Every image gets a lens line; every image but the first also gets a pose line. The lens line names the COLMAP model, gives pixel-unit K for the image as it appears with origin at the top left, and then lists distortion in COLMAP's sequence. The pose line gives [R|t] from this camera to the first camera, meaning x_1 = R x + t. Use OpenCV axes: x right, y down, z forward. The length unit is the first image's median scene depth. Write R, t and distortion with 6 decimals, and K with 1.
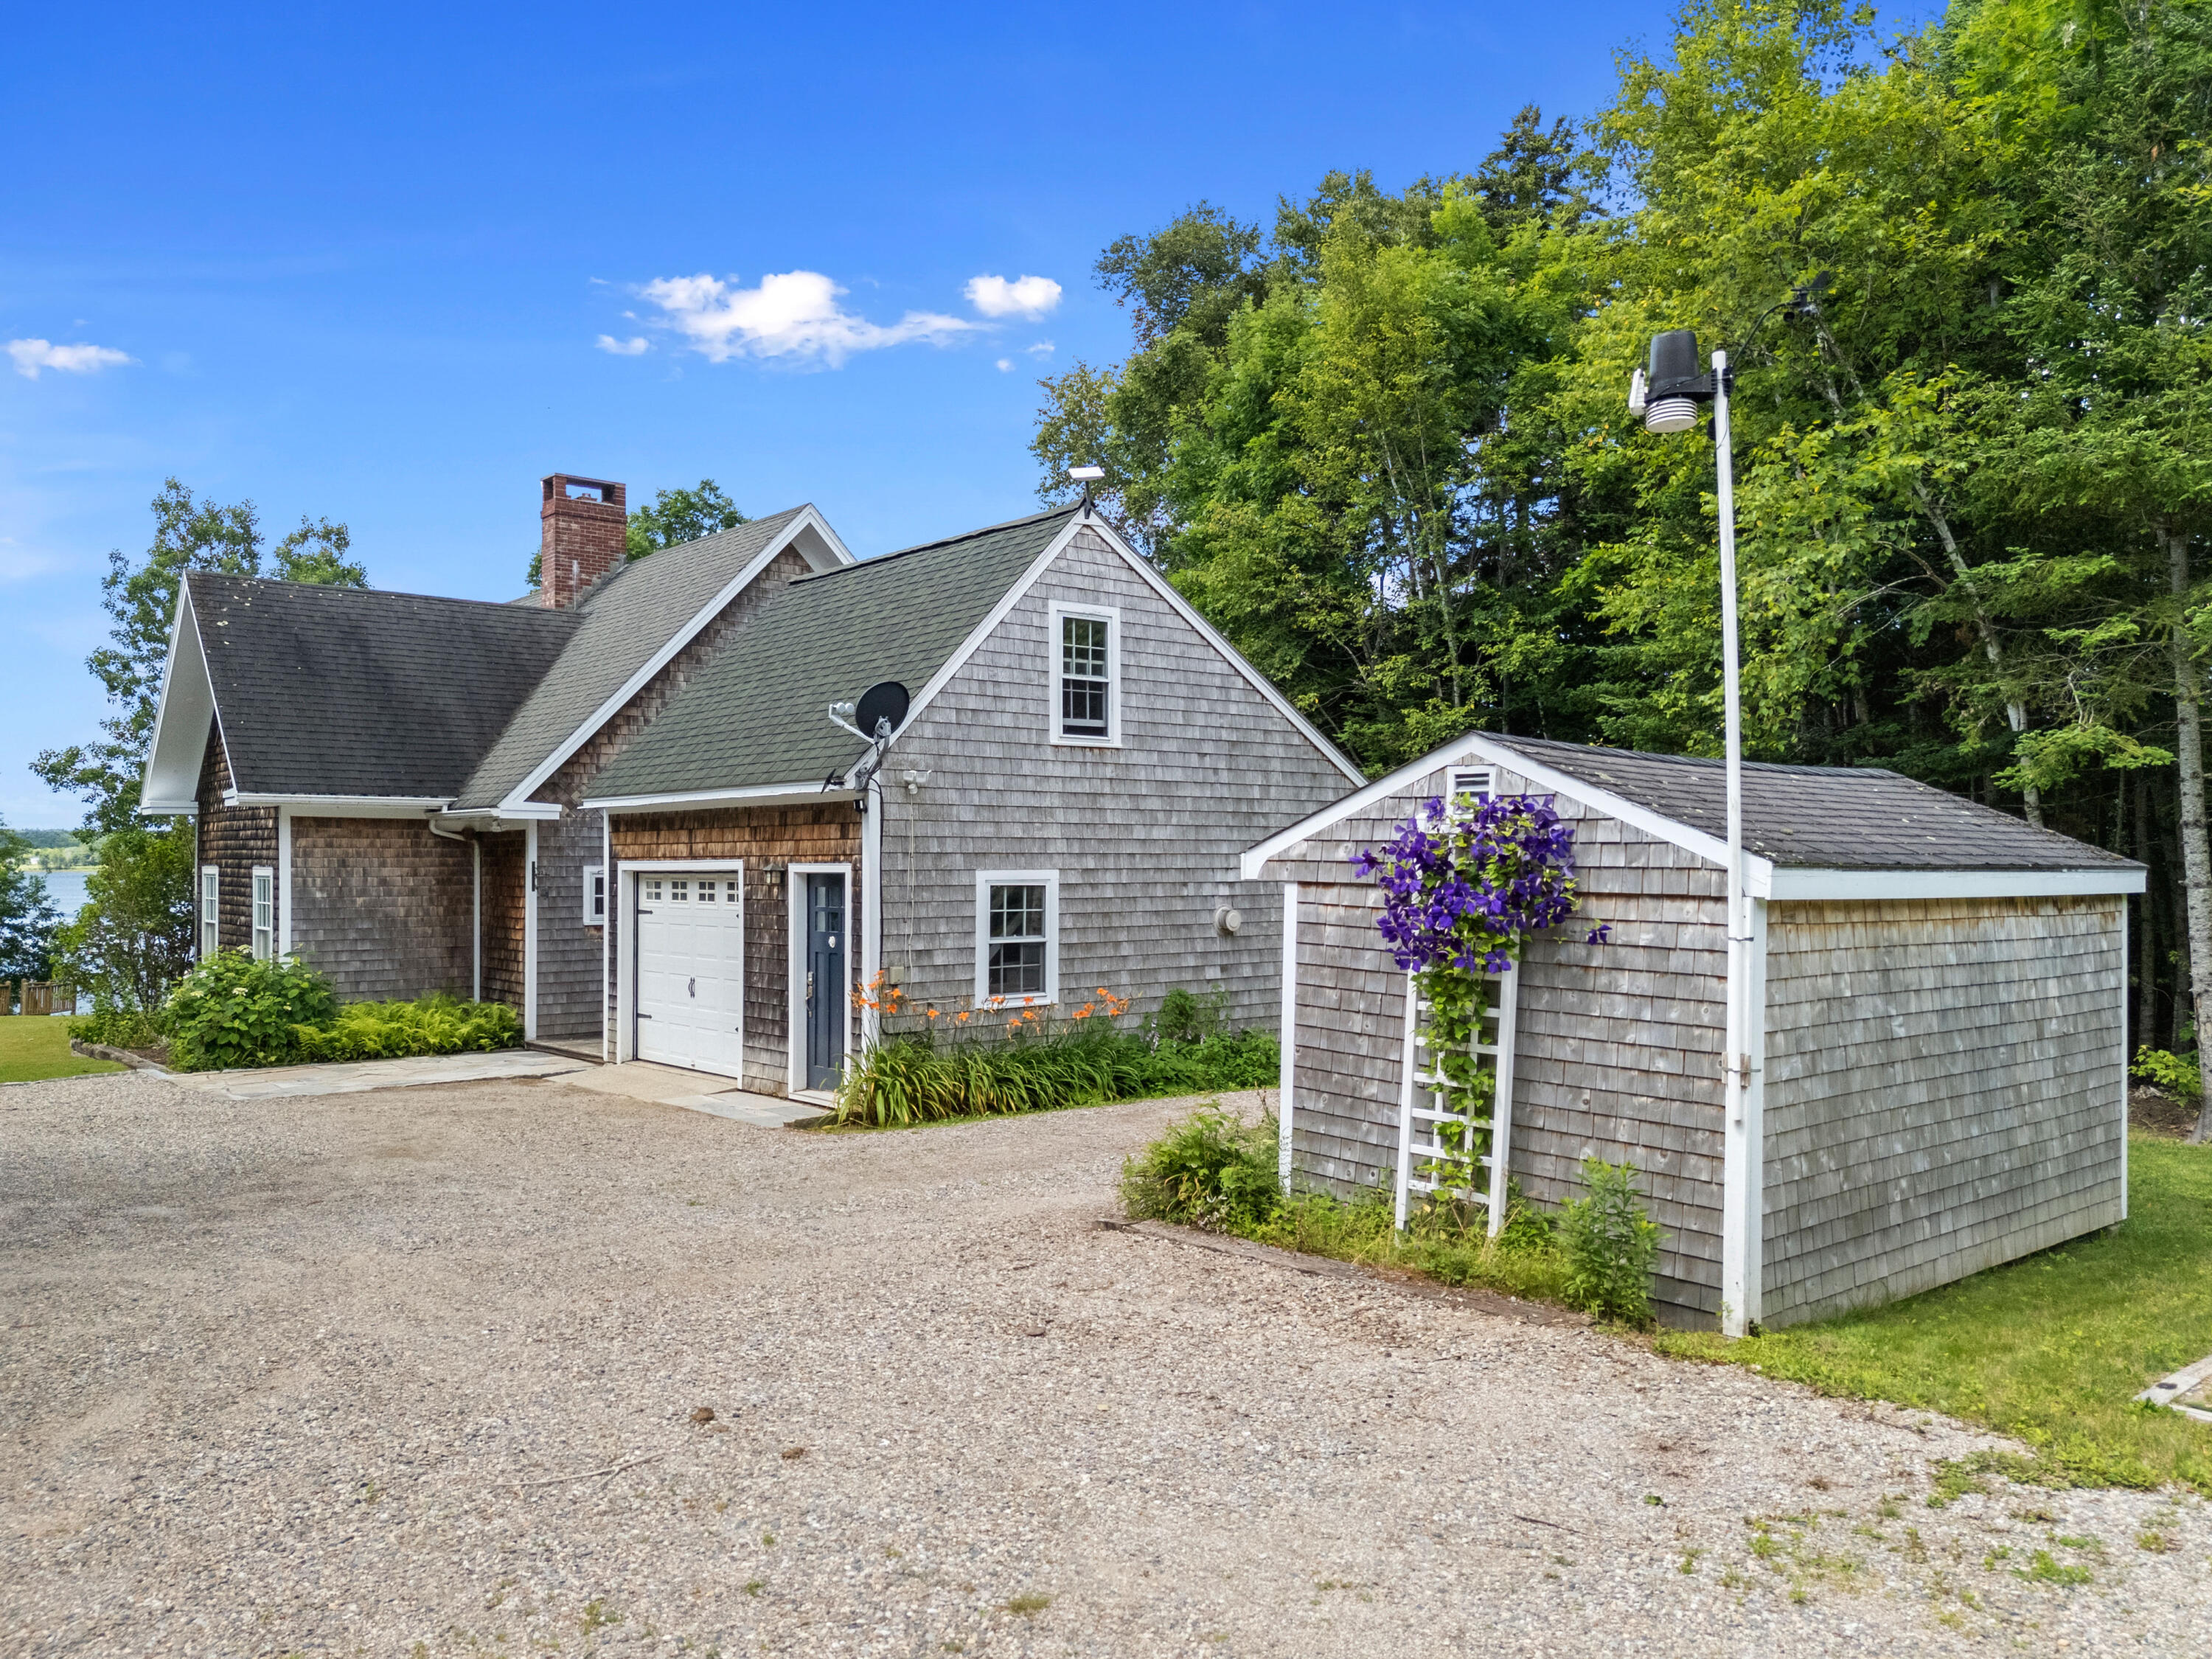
lens RADIAL K [[1652.6, 0, 1135.3], [0, 1652.6, 843.3], [0, 0, 1]] dist [0.065688, -0.066683]
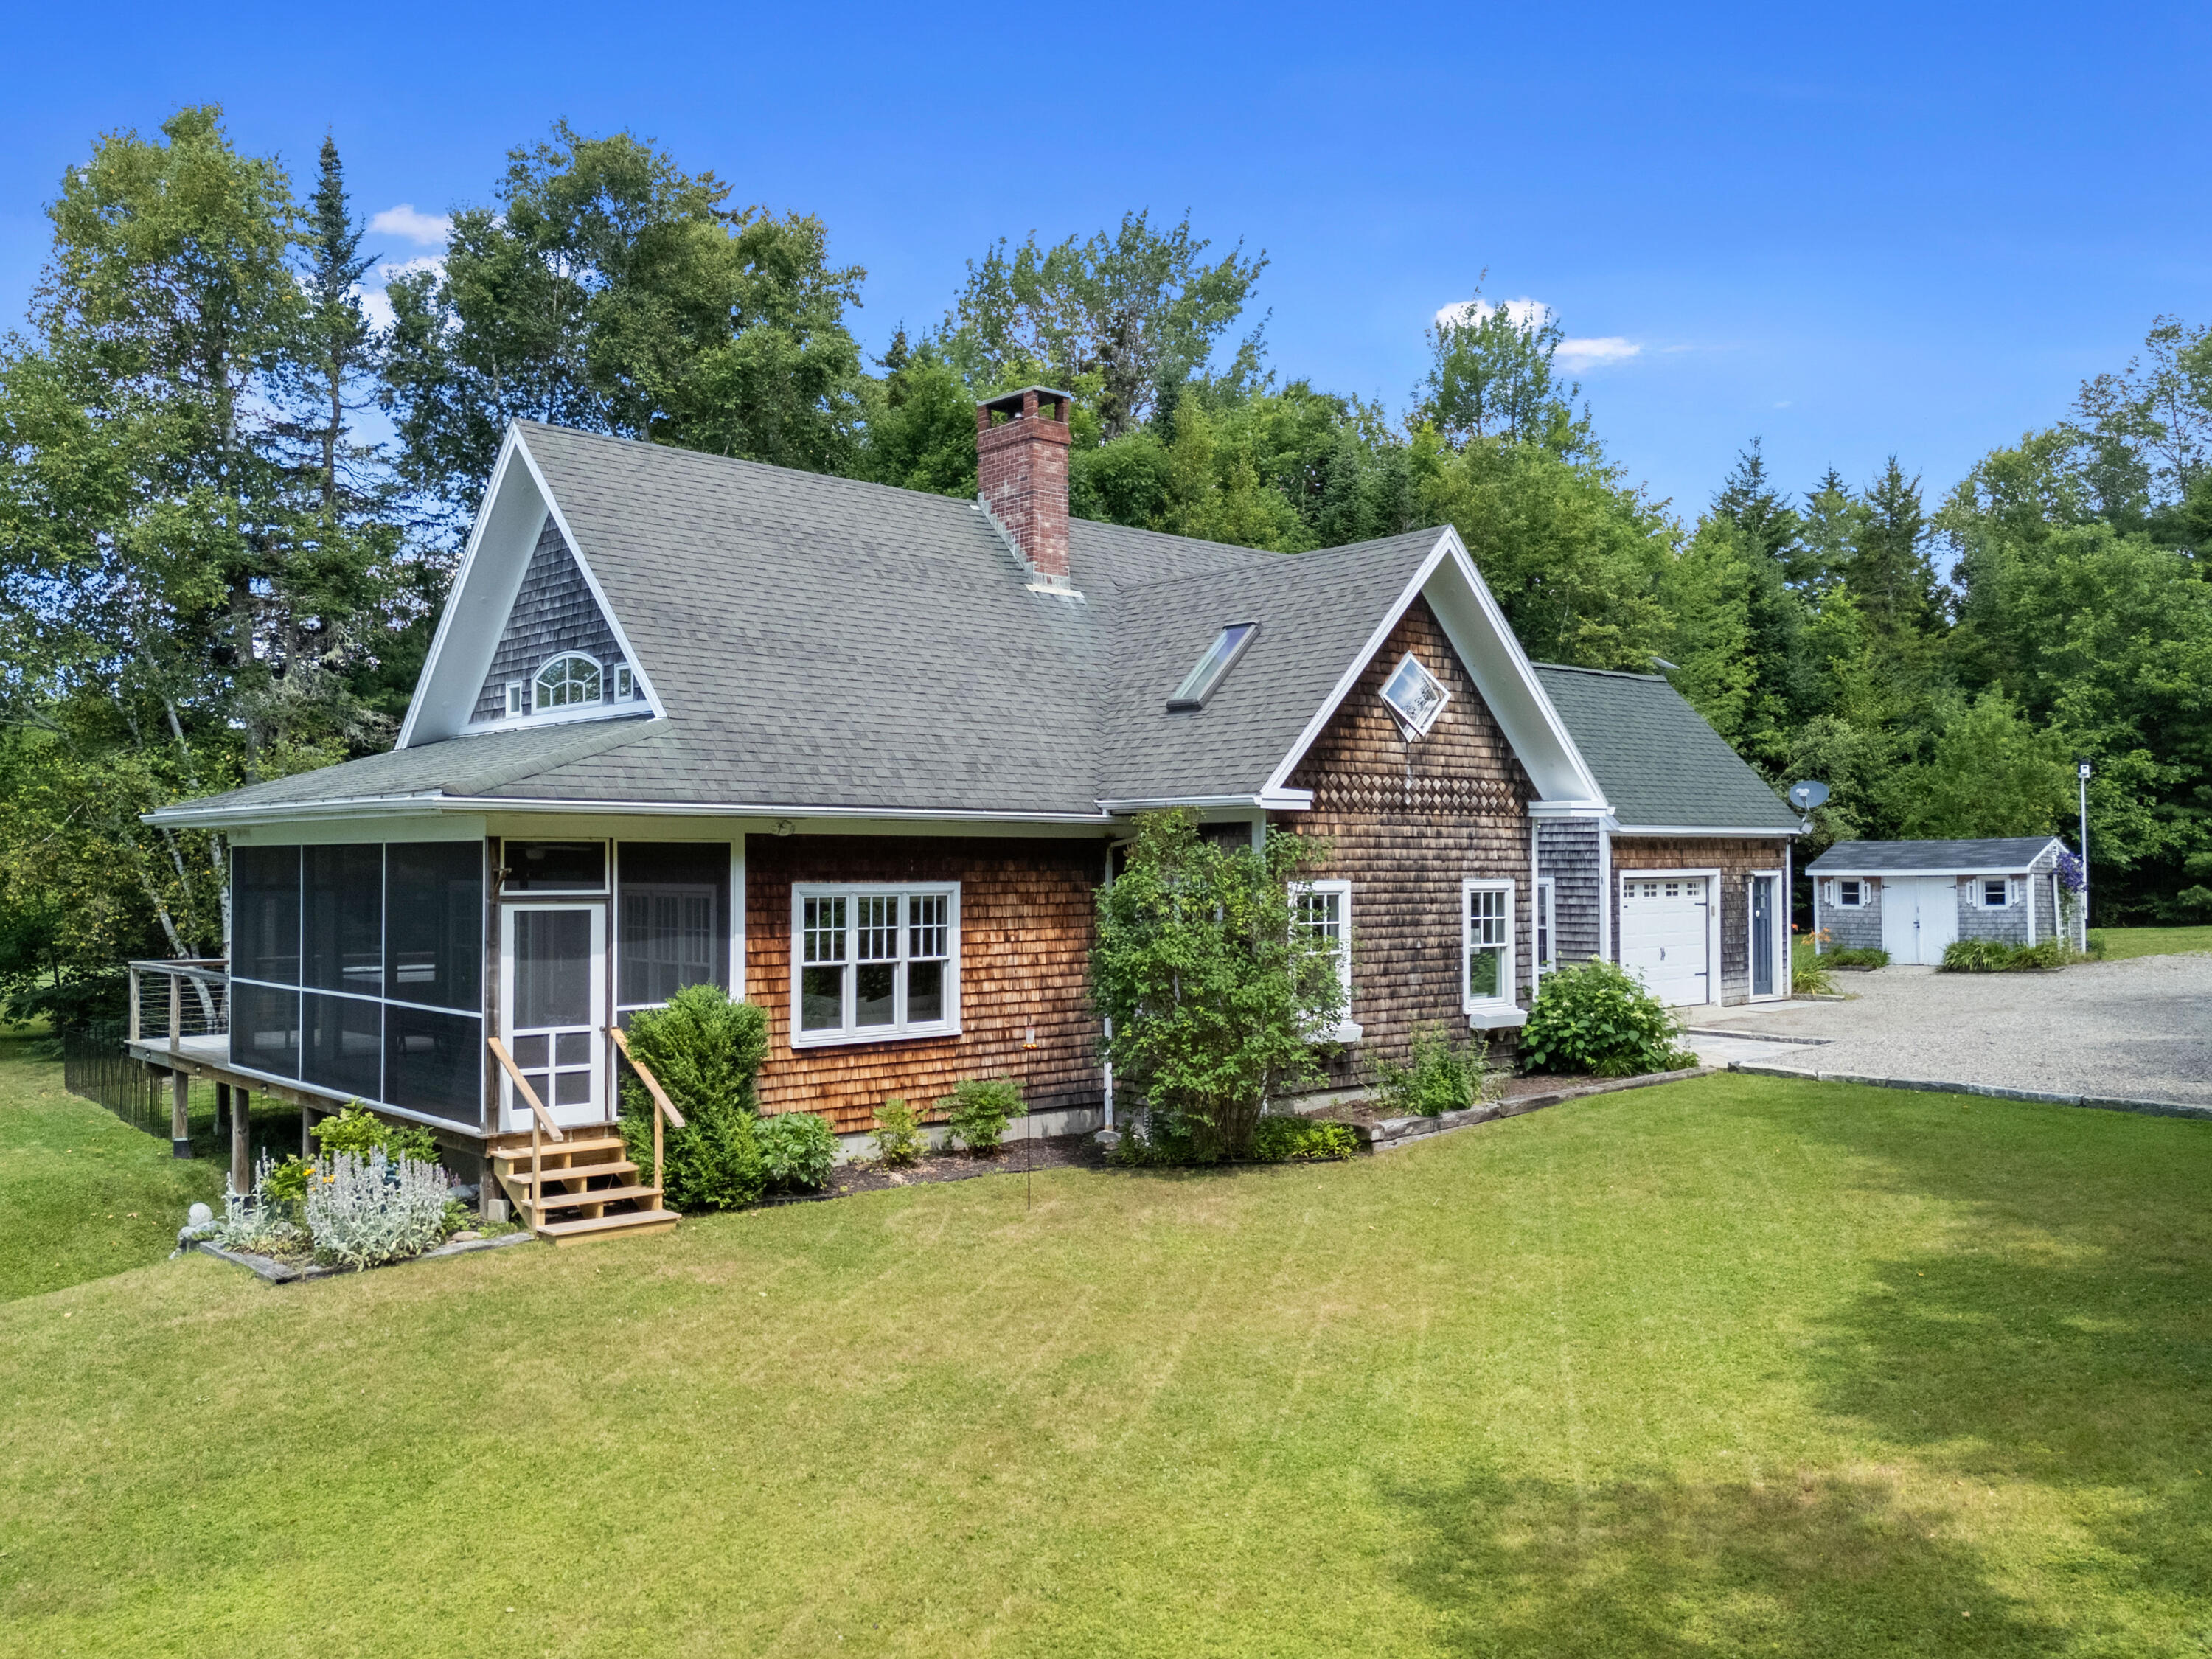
lens RADIAL K [[1814.7, 0, 1200.7], [0, 1814.7, 825.4], [0, 0, 1]] dist [0.080786, -0.070041]
pose [[-0.067822, 0.019821, 0.997500, -1.560963], [-0.008448, 0.999755, -0.020441, 0.006305], [-0.997662, -0.009813, -0.067638, 1.262410]]
